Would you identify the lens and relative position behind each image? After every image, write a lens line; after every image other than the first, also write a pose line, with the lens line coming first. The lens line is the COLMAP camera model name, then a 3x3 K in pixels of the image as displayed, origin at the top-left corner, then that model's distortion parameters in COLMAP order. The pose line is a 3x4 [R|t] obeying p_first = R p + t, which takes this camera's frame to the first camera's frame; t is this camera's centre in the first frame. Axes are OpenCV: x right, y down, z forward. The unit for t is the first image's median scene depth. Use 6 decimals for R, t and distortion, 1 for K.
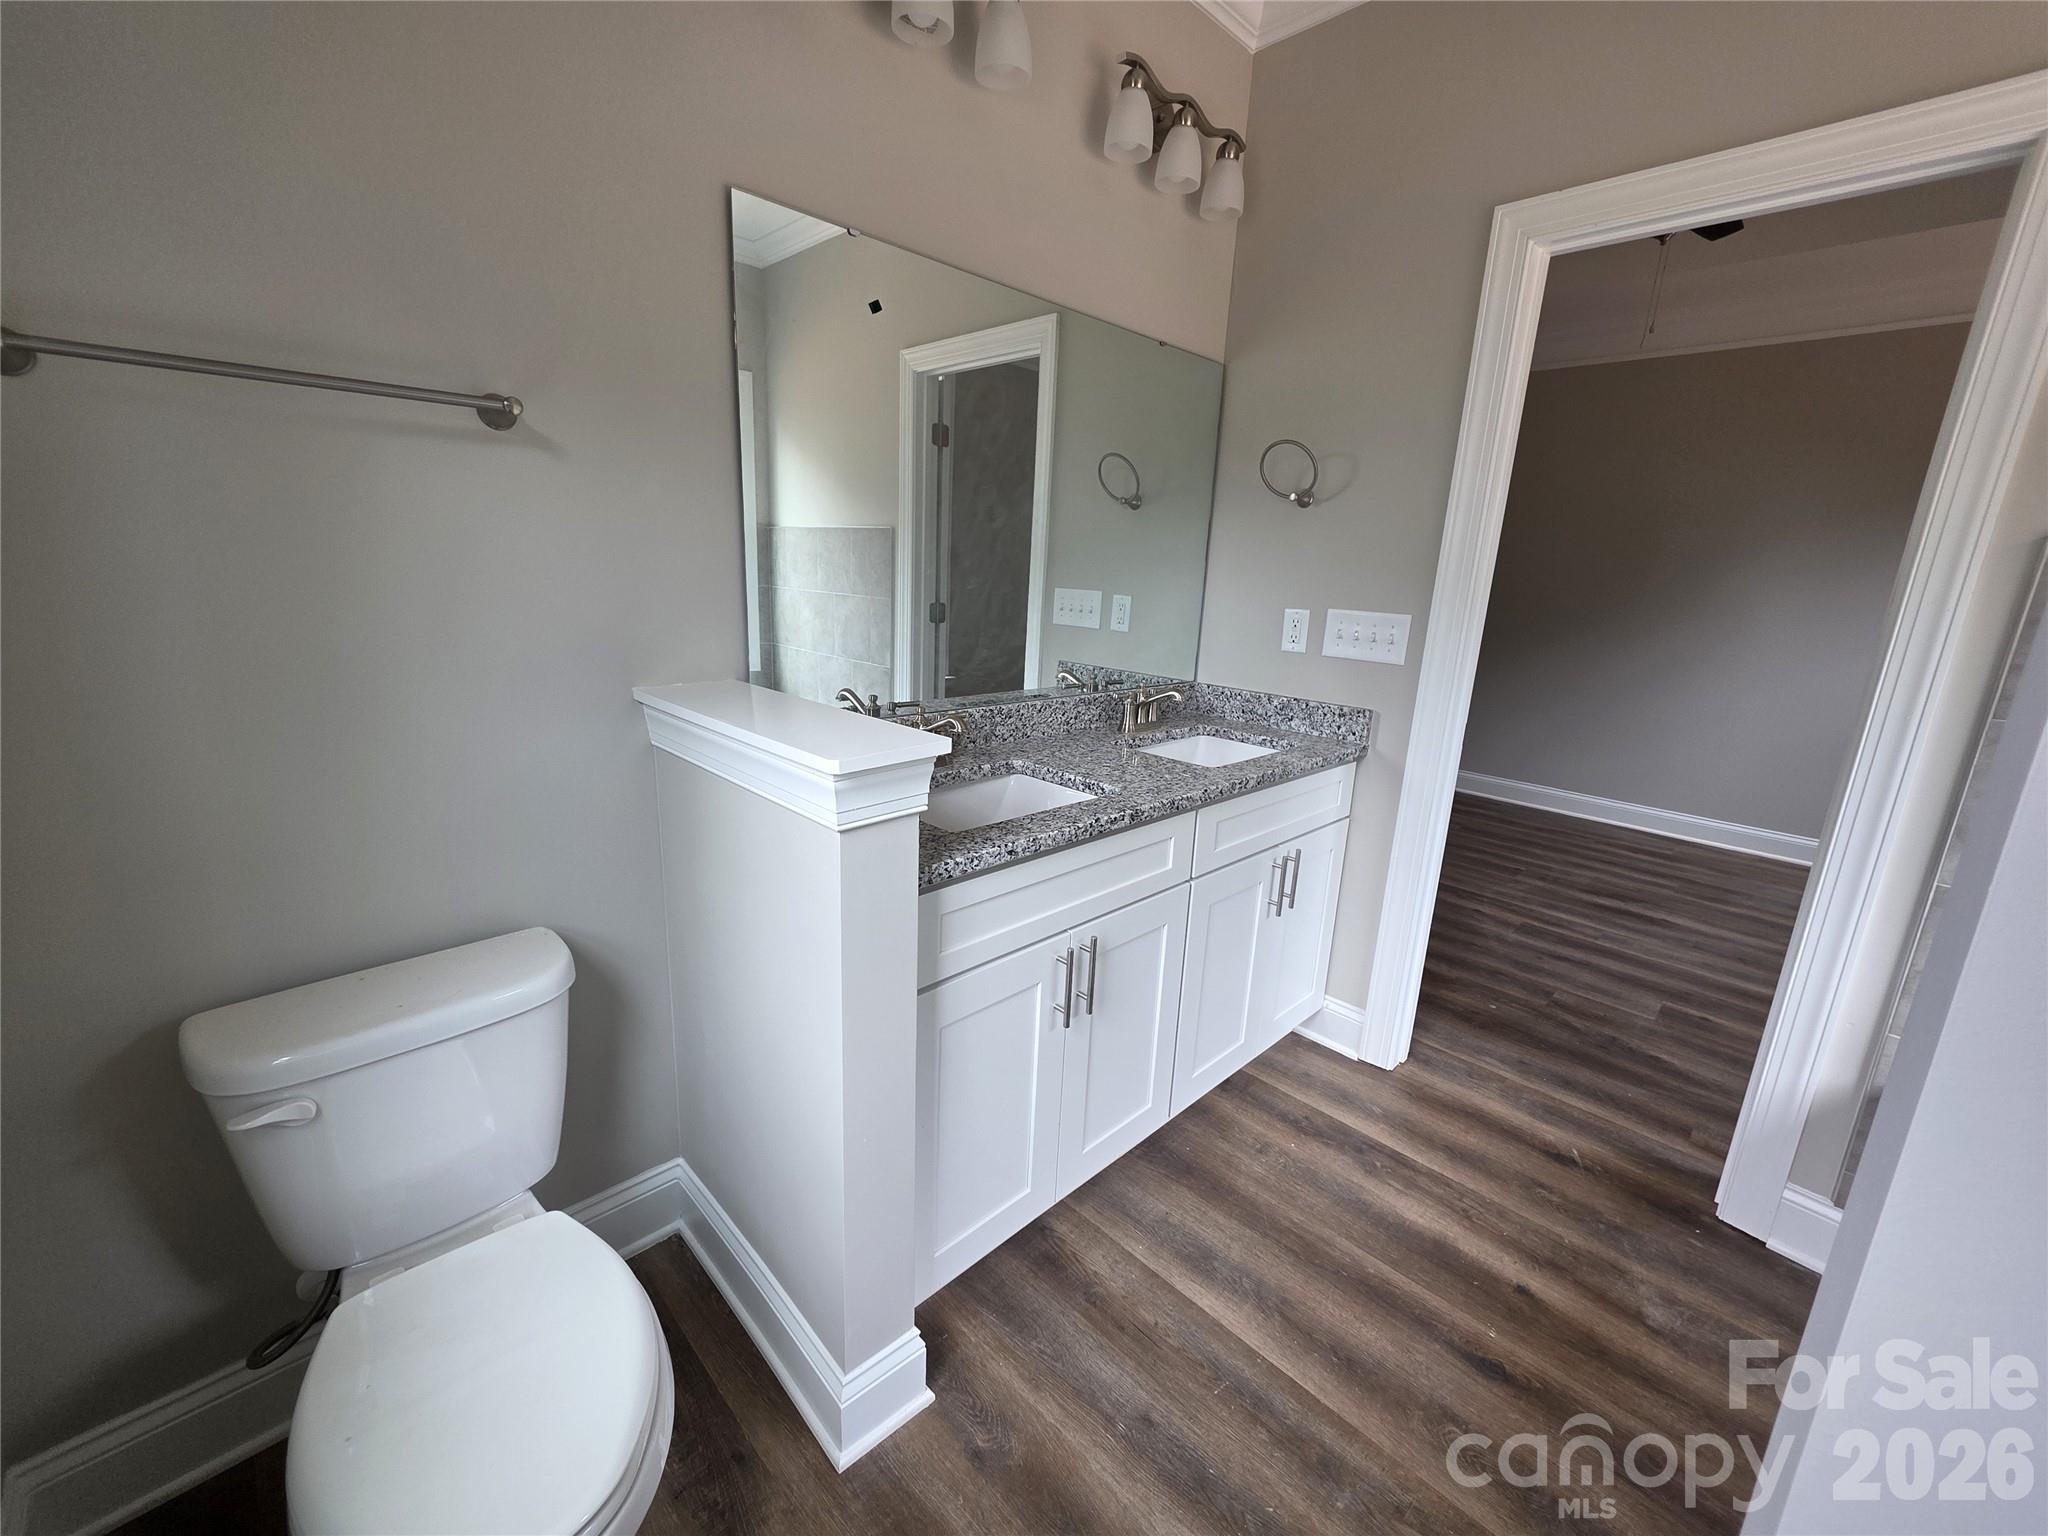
lens RADIAL K [[818.8, 0, 1024.0], [0, 818.8, 768.0], [0, 0, 1]] dist [0.000065, -0.000002]
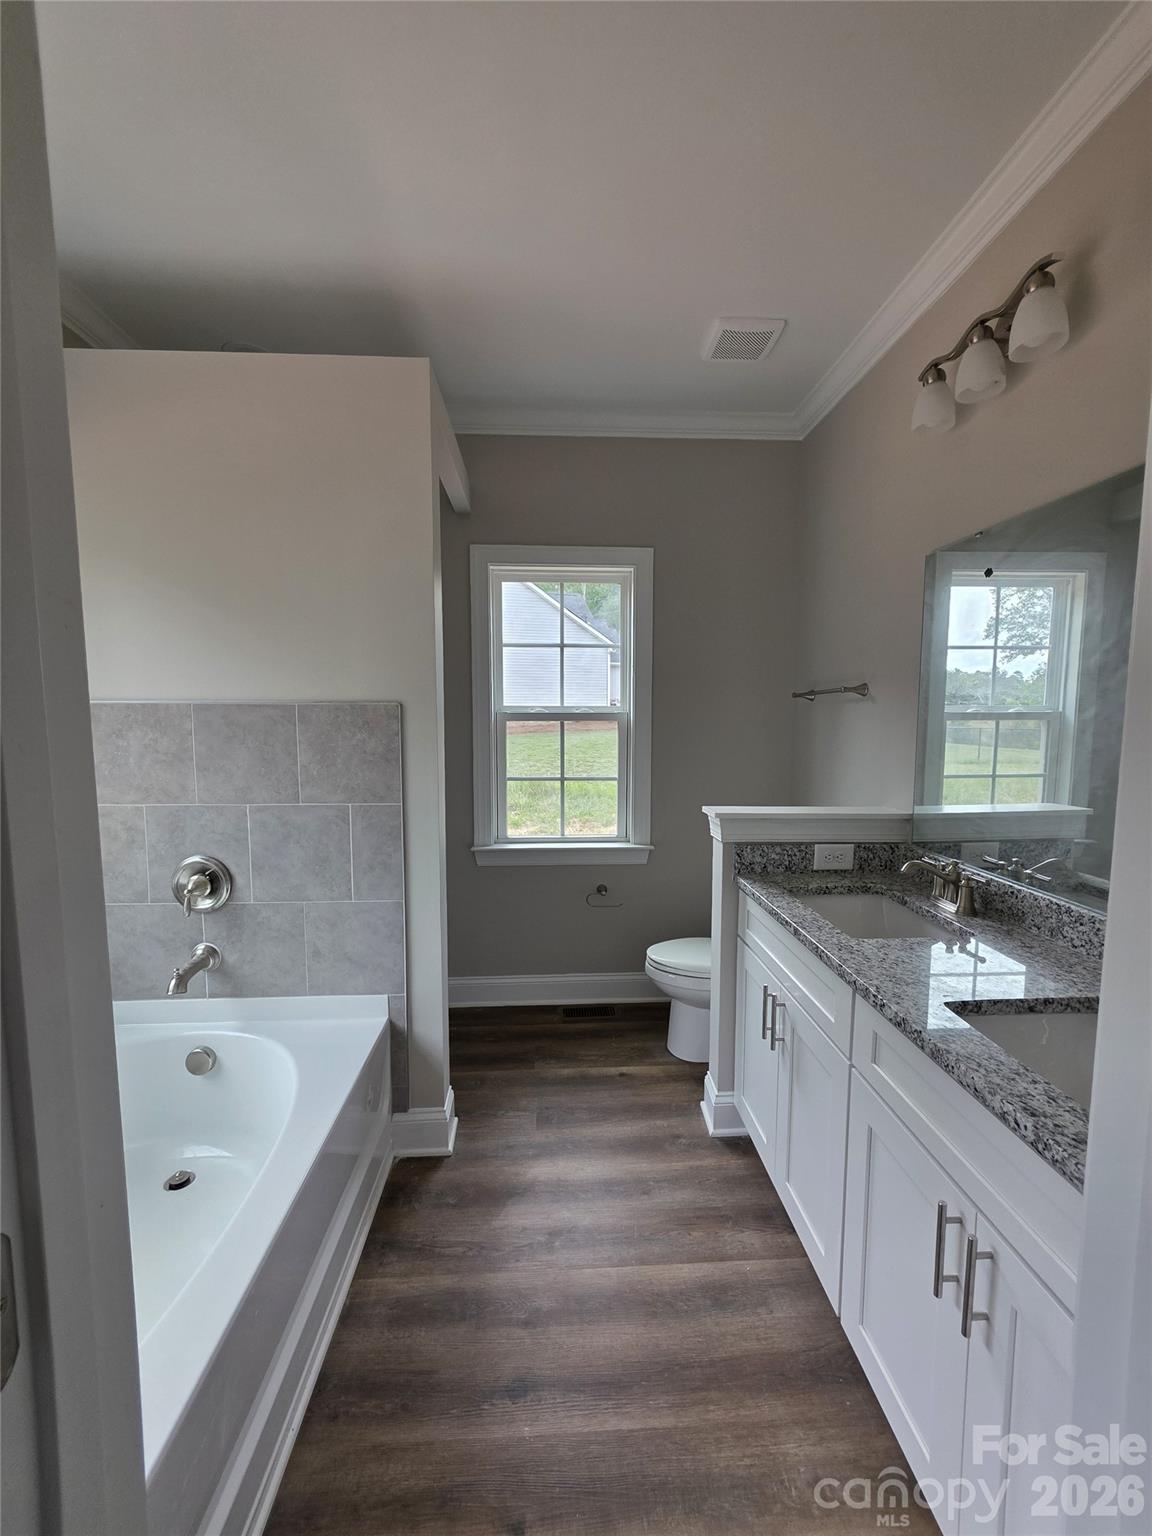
lens RADIAL K [[614.9, 0, 576.0], [0, 614.9, 768.0], [0, 0, 1]] dist [0.000430, -0.000229]
pose [[-0.663115, 0.022114, -0.748191, 1.075519], [-0.206817, 0.955238, 0.211534, -0.321517], [0.719379, 0.295010, -0.628859, 1.246819]]
